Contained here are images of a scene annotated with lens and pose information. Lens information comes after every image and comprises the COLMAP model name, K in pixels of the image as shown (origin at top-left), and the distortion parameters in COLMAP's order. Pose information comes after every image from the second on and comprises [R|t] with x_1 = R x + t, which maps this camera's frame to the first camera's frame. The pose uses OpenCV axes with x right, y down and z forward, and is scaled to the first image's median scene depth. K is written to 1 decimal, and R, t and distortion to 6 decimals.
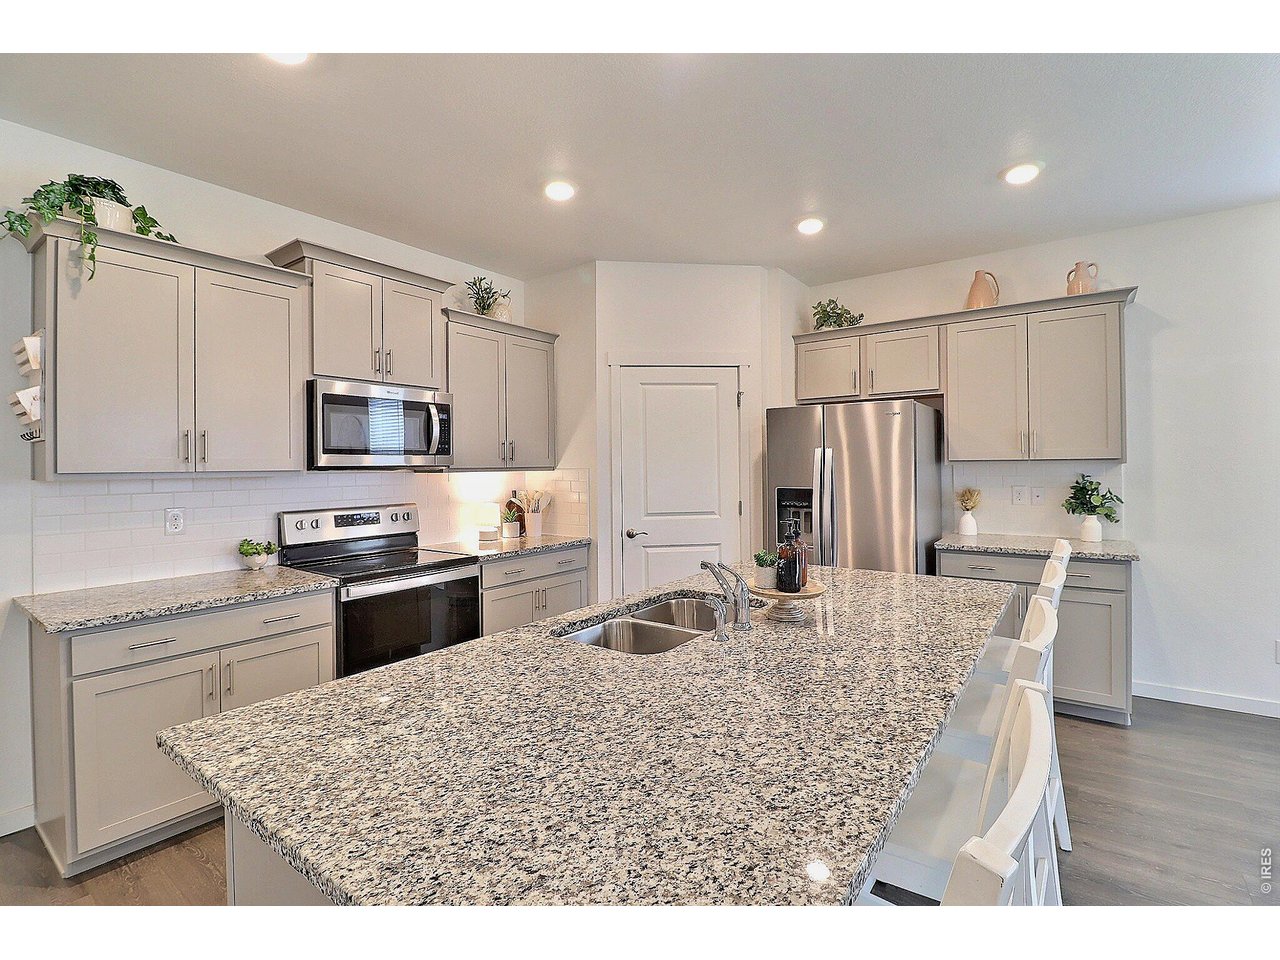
lens RADIAL K [[595.7, 0, 646.3], [0, 595.7, 465.1], [0, 0, 1]] dist [0.001397, -0.014277]
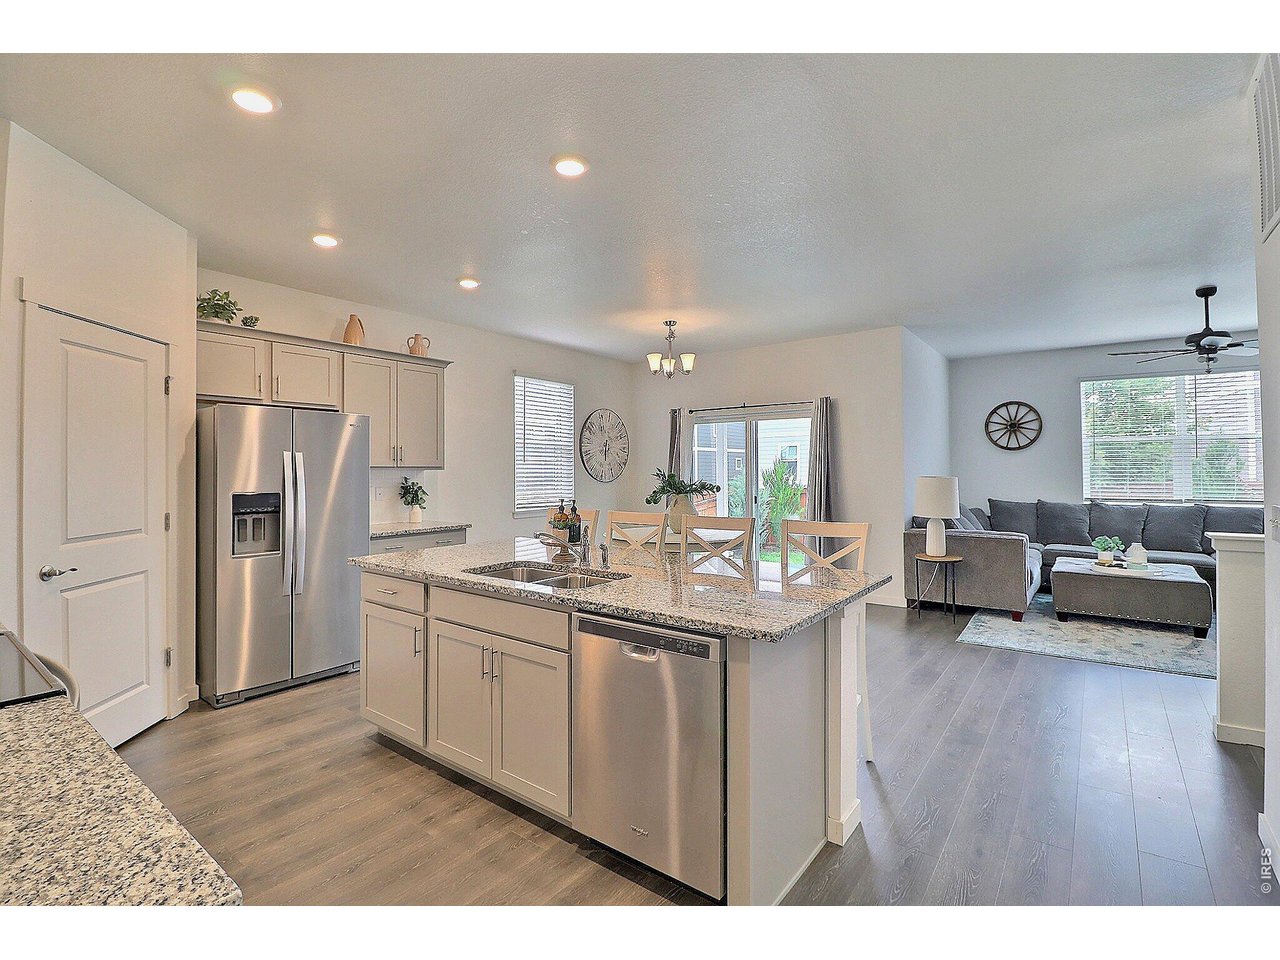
lens RADIAL K [[595.7, 0, 646.3], [0, 595.7, 465.1], [0, 0, 1]] dist [0.001397, -0.014277]
pose [[0.014035, 0.020168, 0.999698, -0.765906], [0.002616, 0.999792, -0.020207, 0.017215], [-0.999898, 0.002899, 0.013980, 0.423473]]
